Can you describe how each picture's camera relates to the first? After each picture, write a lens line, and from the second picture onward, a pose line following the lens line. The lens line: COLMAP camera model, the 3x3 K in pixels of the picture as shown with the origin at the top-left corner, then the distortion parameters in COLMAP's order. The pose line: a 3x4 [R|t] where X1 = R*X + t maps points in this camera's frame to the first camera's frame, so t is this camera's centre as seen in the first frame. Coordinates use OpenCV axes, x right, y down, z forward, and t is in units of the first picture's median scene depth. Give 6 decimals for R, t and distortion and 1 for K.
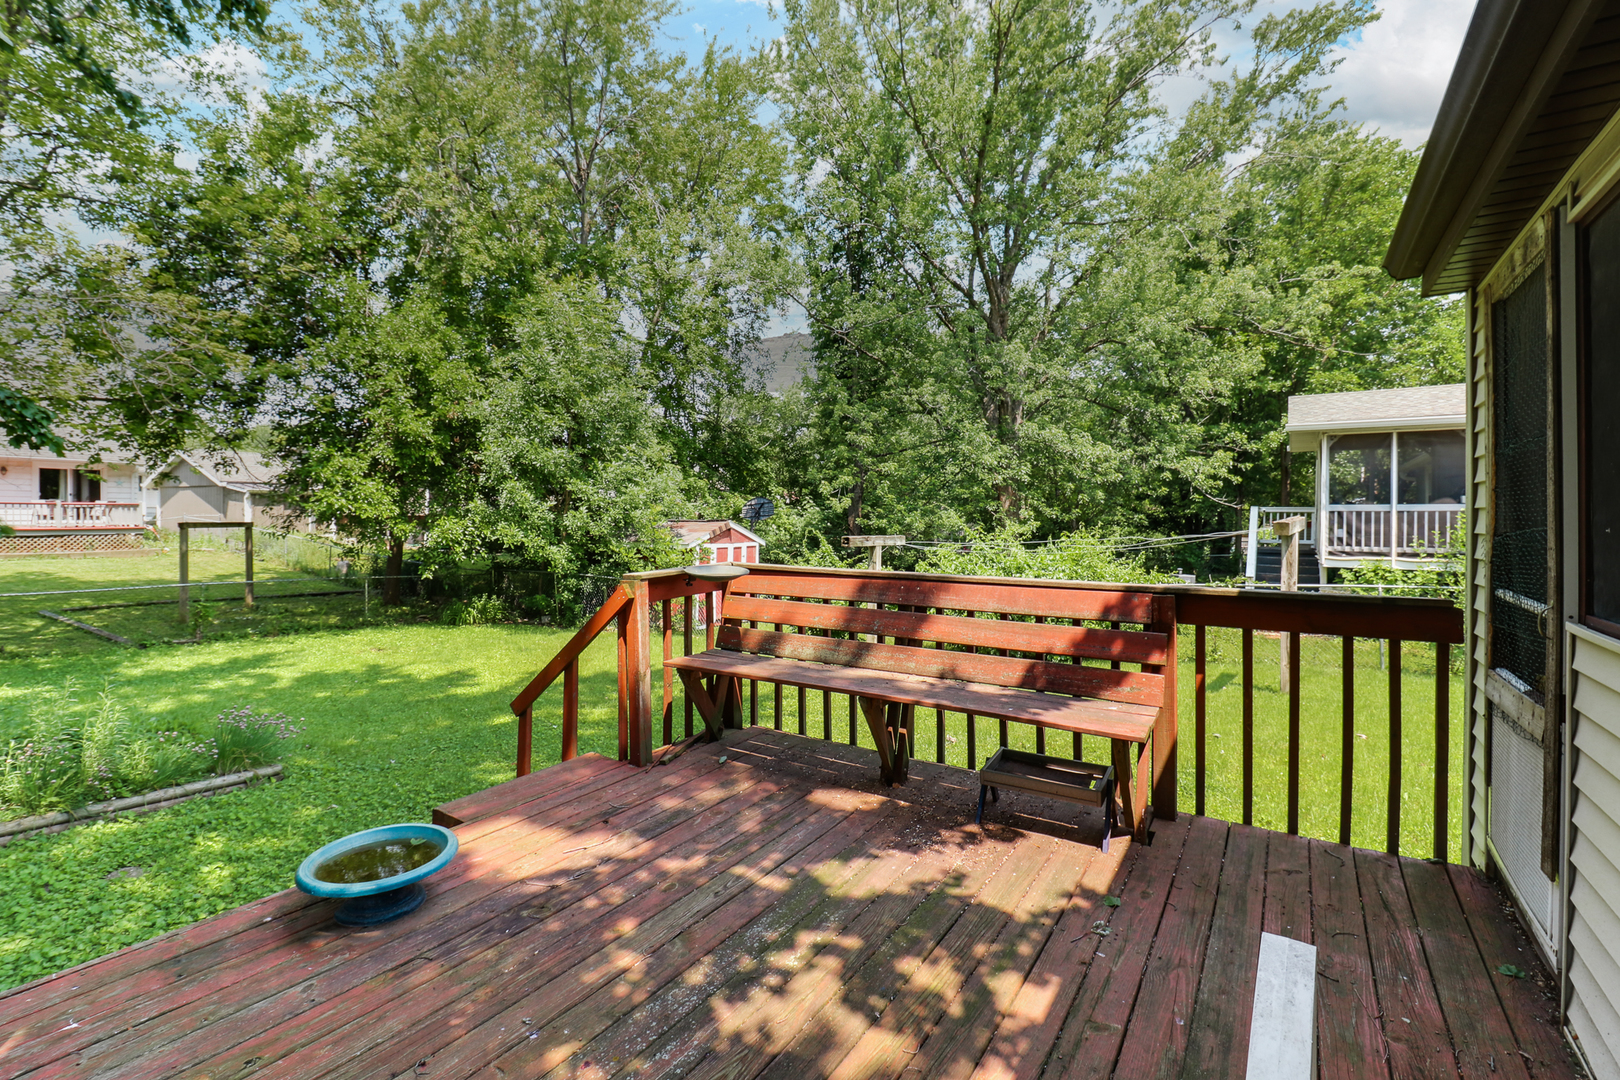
lens RADIAL K [[744.0, 0, 813.1], [0, 744.0, 528.9], [0, 0, 1]] dist [0.007704, -0.007165]
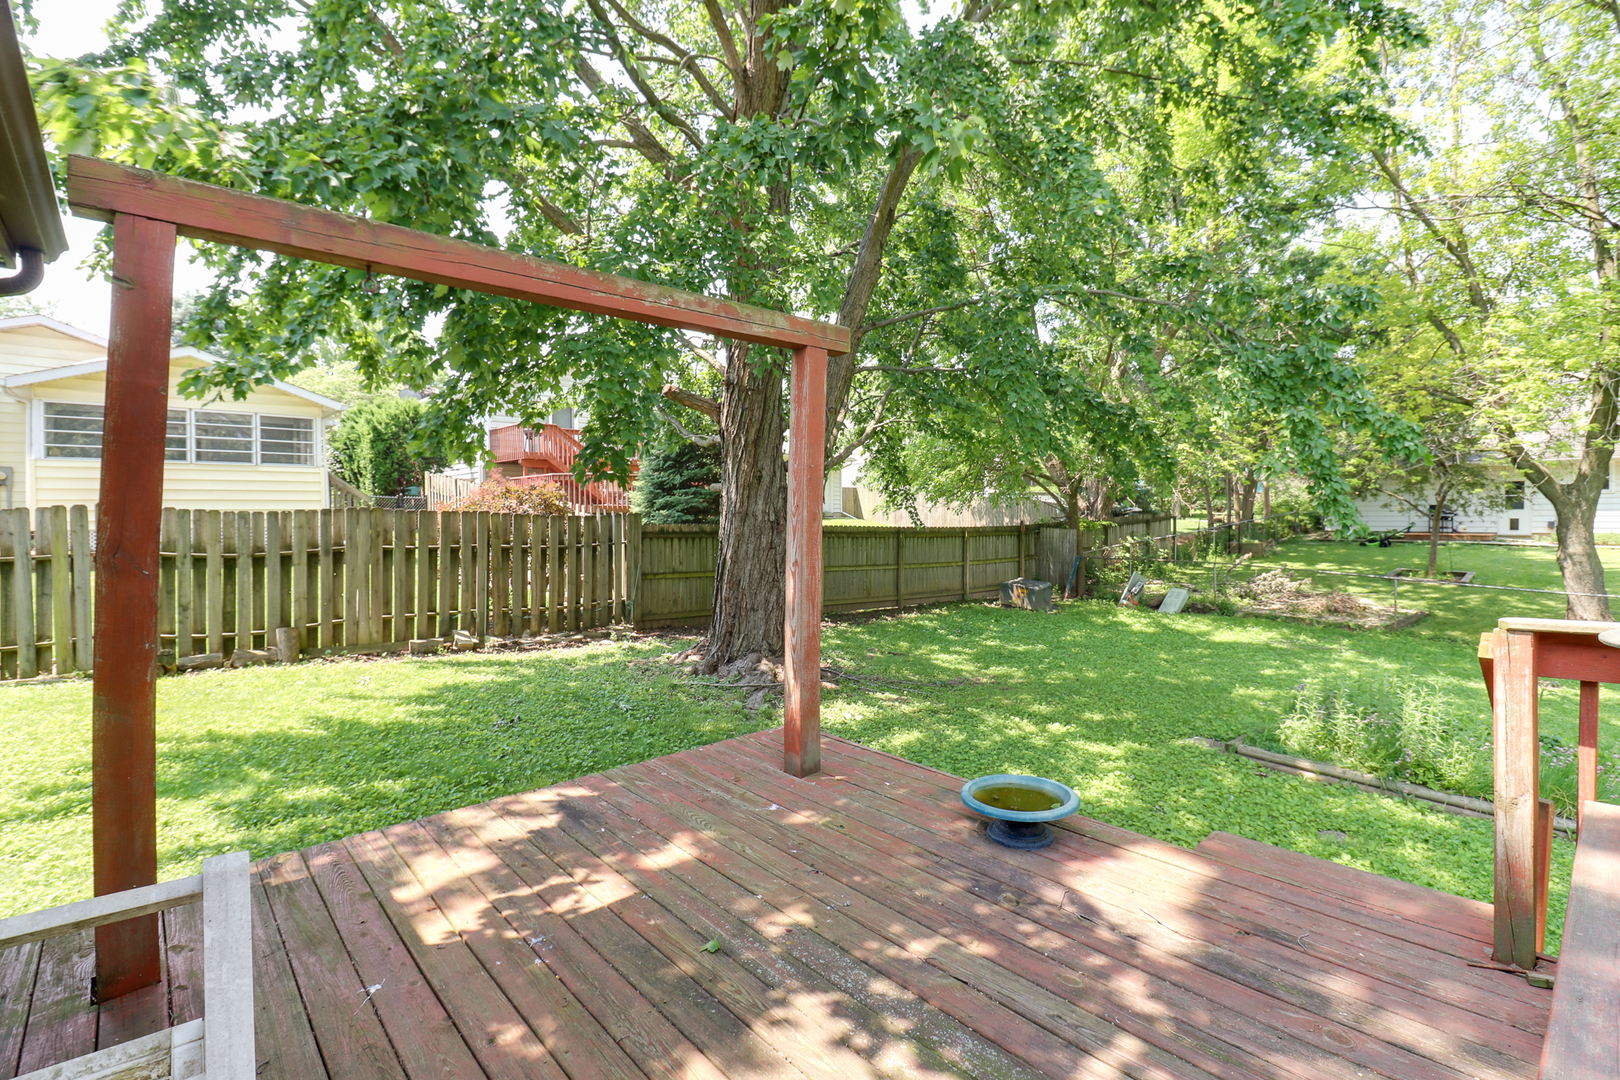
lens RADIAL K [[744.0, 0, 809.5], [0, 744.0, 525.3], [0, 0, 1]] dist [0.007704, -0.007165]
pose [[-0.278973, 0.004416, -0.960289, 0.104216], [-0.010632, 0.999914, 0.007687, -0.001792], [0.960240, 0.012354, -0.278902, 0.151380]]
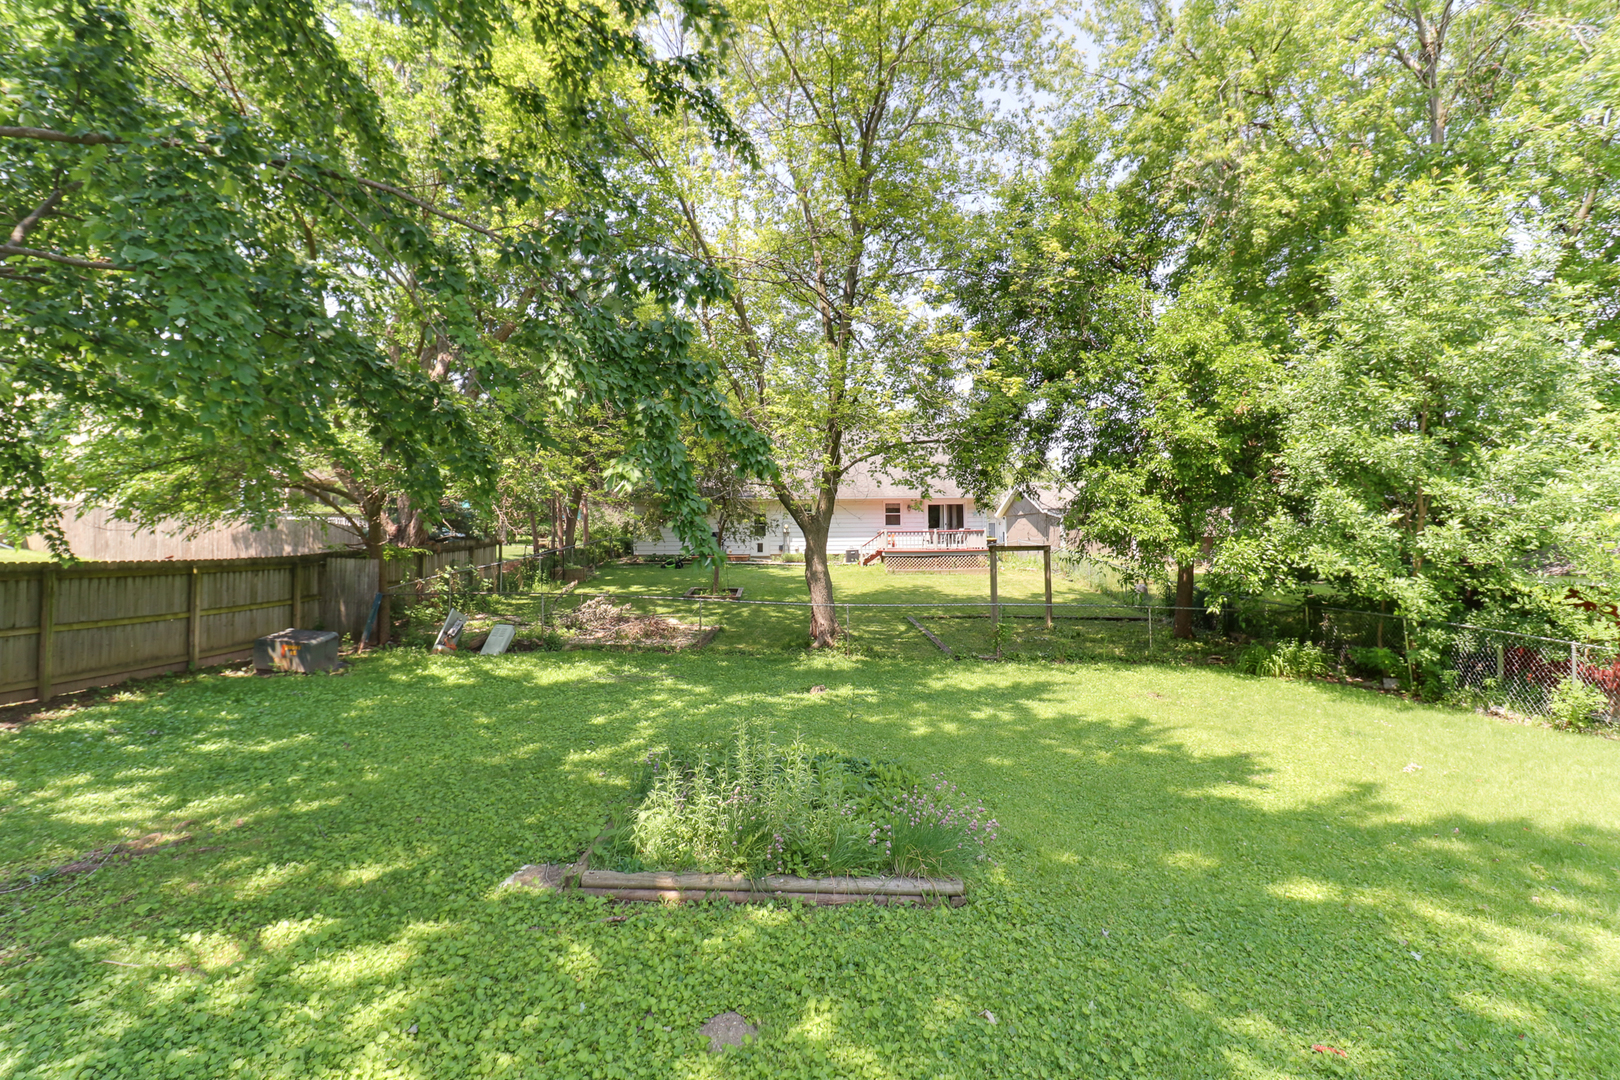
lens RADIAL K [[744.0, 0, 813.0], [0, 744.0, 519.3], [0, 0, 1]] dist [0.007704, -0.007165]
pose [[0.539063, -0.033628, -0.841594, -0.063817], [-0.000636, 0.999186, -0.040332, -0.003776], [0.842265, 0.022277, 0.538603, 0.182853]]
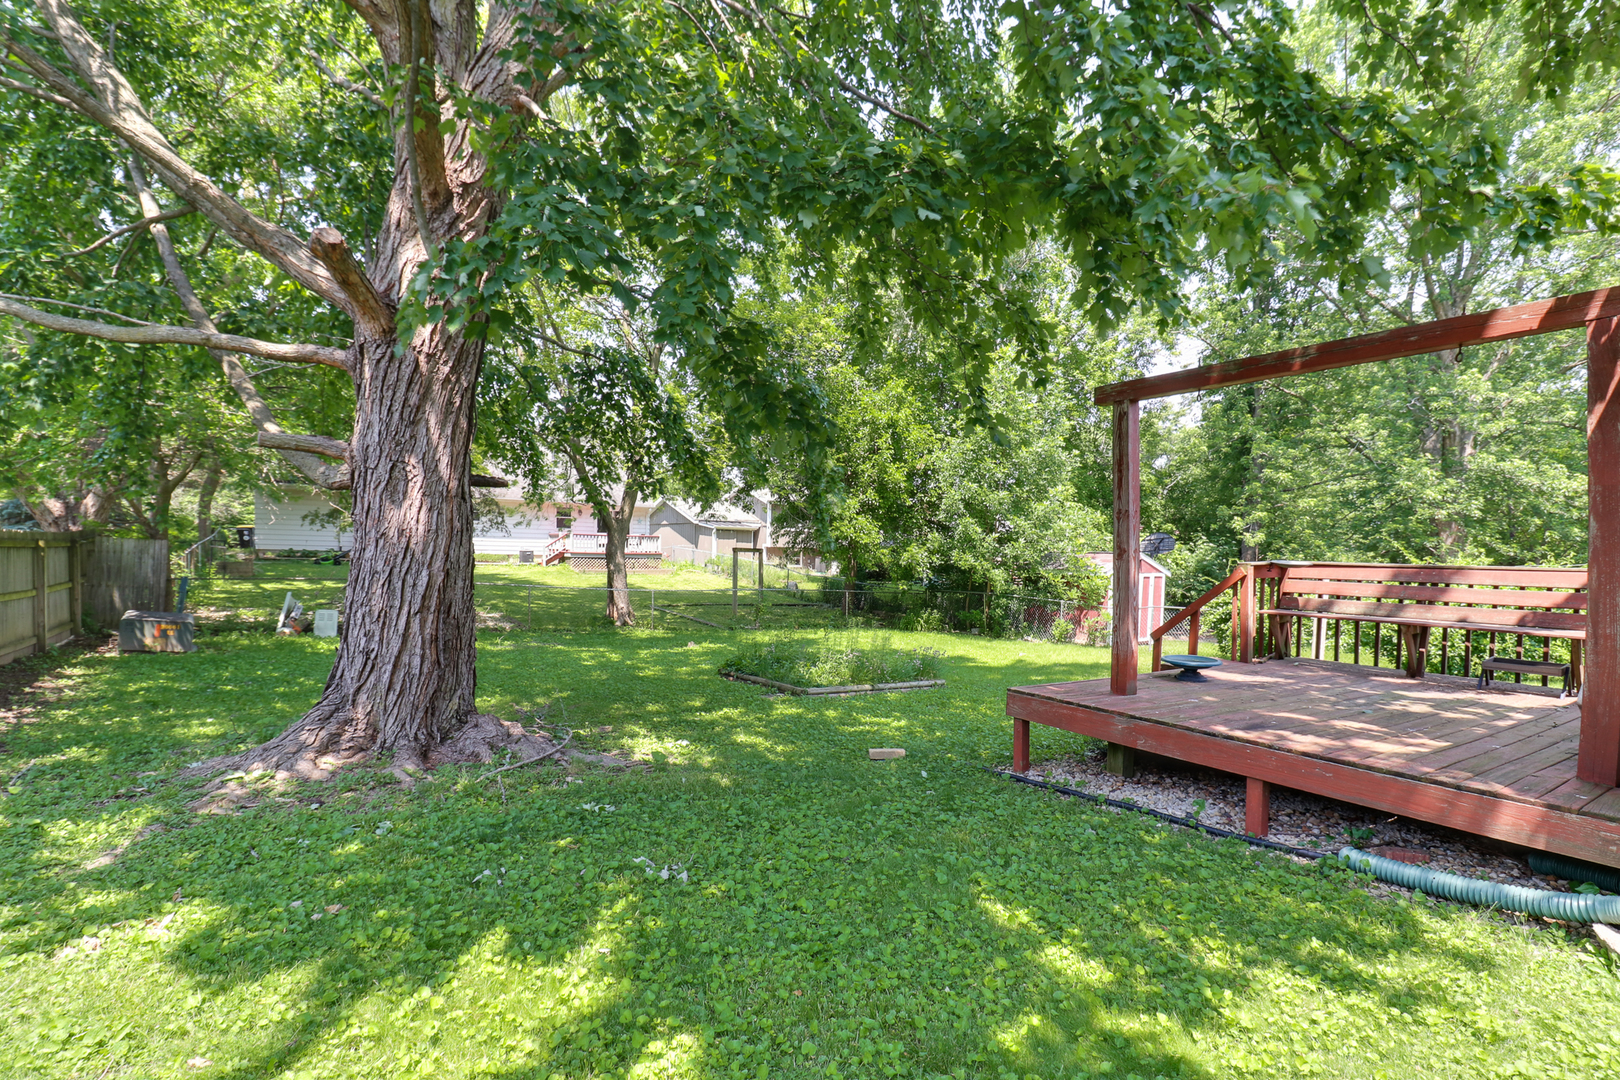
lens RADIAL K [[744.0, 0, 841.1], [0, 744.0, 593.8], [0, 0, 1]] dist [0.007704, -0.007165]
pose [[0.915327, 0.036678, -0.401037, -0.080375], [-0.022559, 0.998950, 0.039874, 0.017512], [0.402078, -0.027451, 0.915194, -0.226337]]
